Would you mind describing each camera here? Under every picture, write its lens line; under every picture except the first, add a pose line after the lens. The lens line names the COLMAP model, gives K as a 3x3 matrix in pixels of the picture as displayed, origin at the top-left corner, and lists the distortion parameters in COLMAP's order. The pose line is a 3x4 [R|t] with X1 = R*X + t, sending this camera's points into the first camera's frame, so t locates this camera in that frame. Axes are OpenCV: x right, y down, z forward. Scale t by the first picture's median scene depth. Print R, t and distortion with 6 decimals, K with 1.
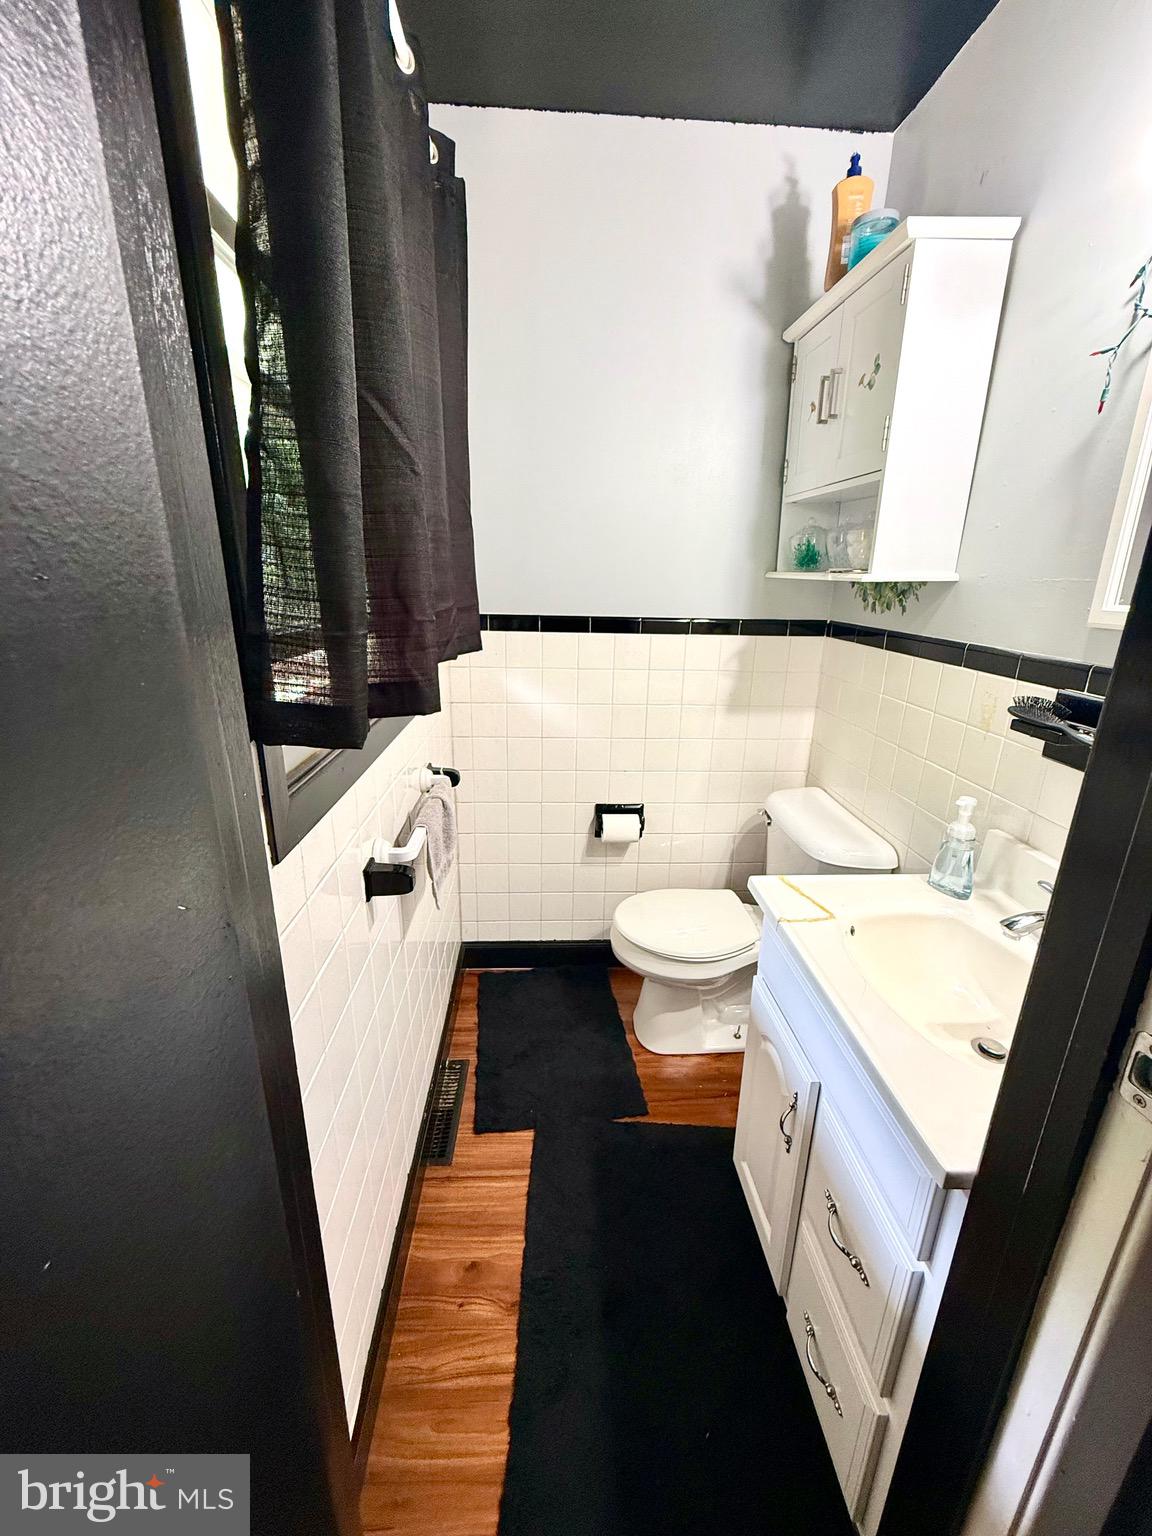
lens RADIAL K [[613.6, 0, 573.3], [0, 613.6, 764.1], [0, 0, 1]] dist [-0.000888, 0.000270]
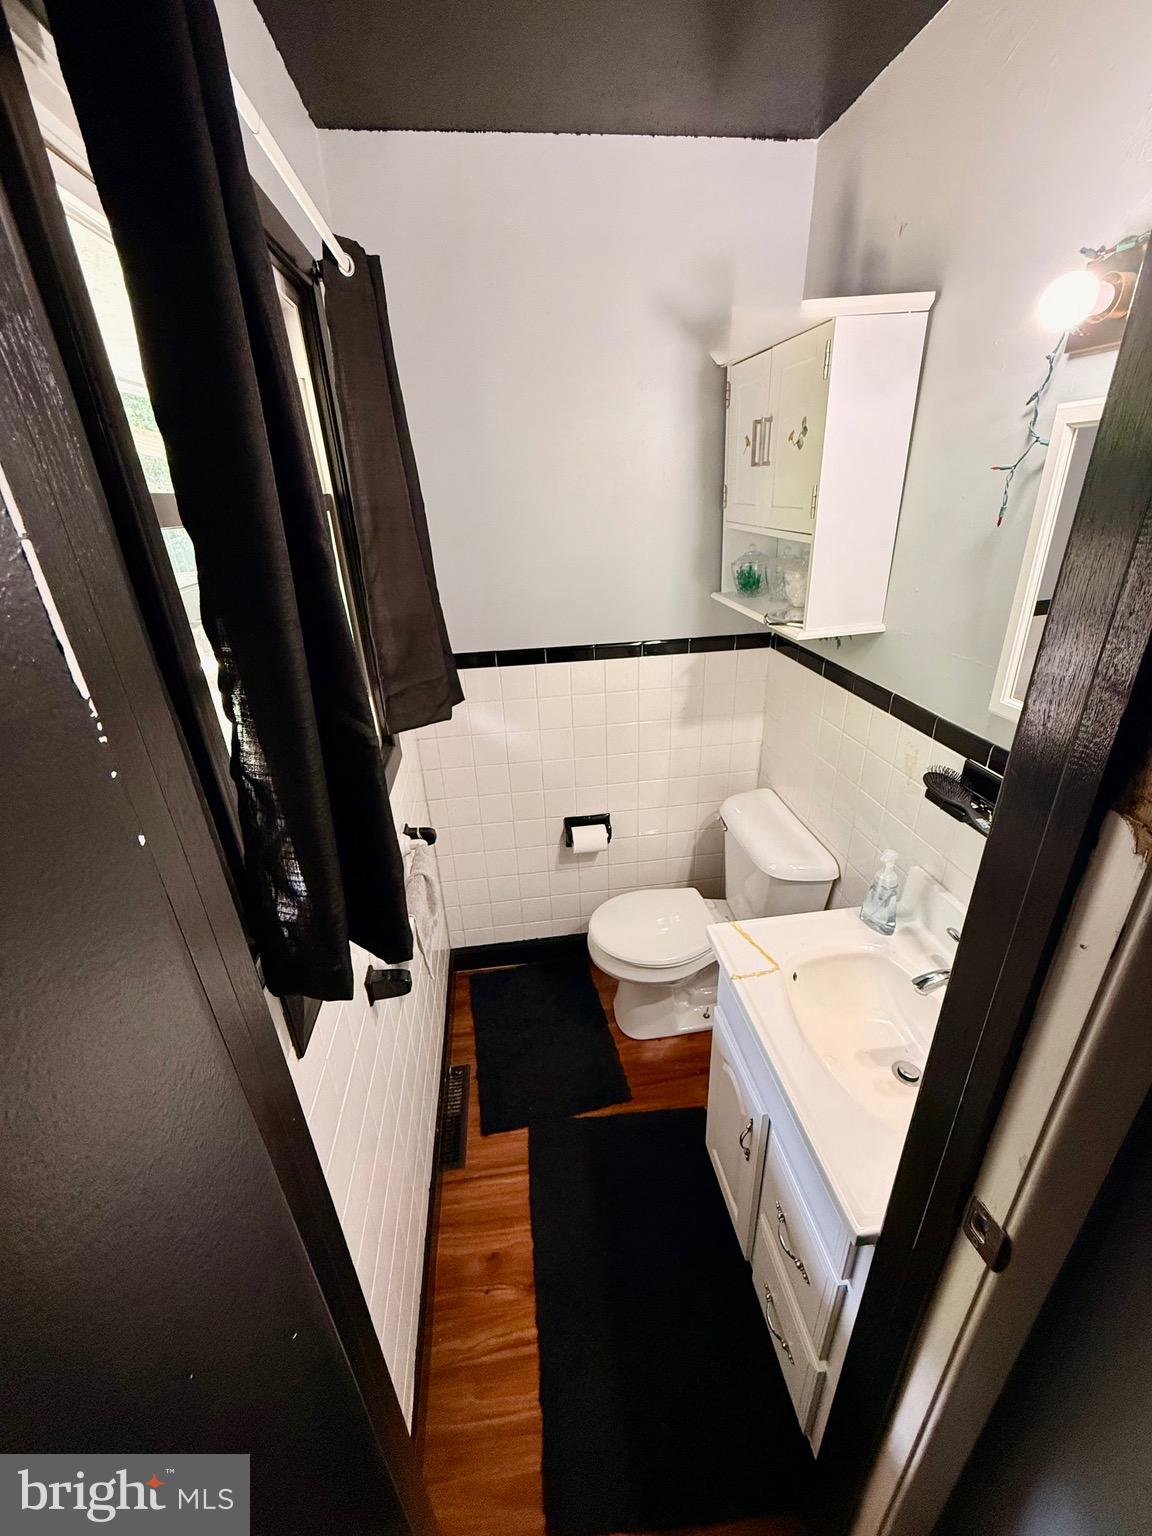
lens RADIAL K [[613.6, 0, 572.2], [0, 613.6, 764.6], [0, 0, 1]] dist [-0.000888, 0.000270]
pose [[0.995271, -0.084835, 0.047307, 0.011546], [0.078171, 0.988647, 0.128325, -0.245480], [-0.057656, -0.124020, 0.990603, -0.061511]]
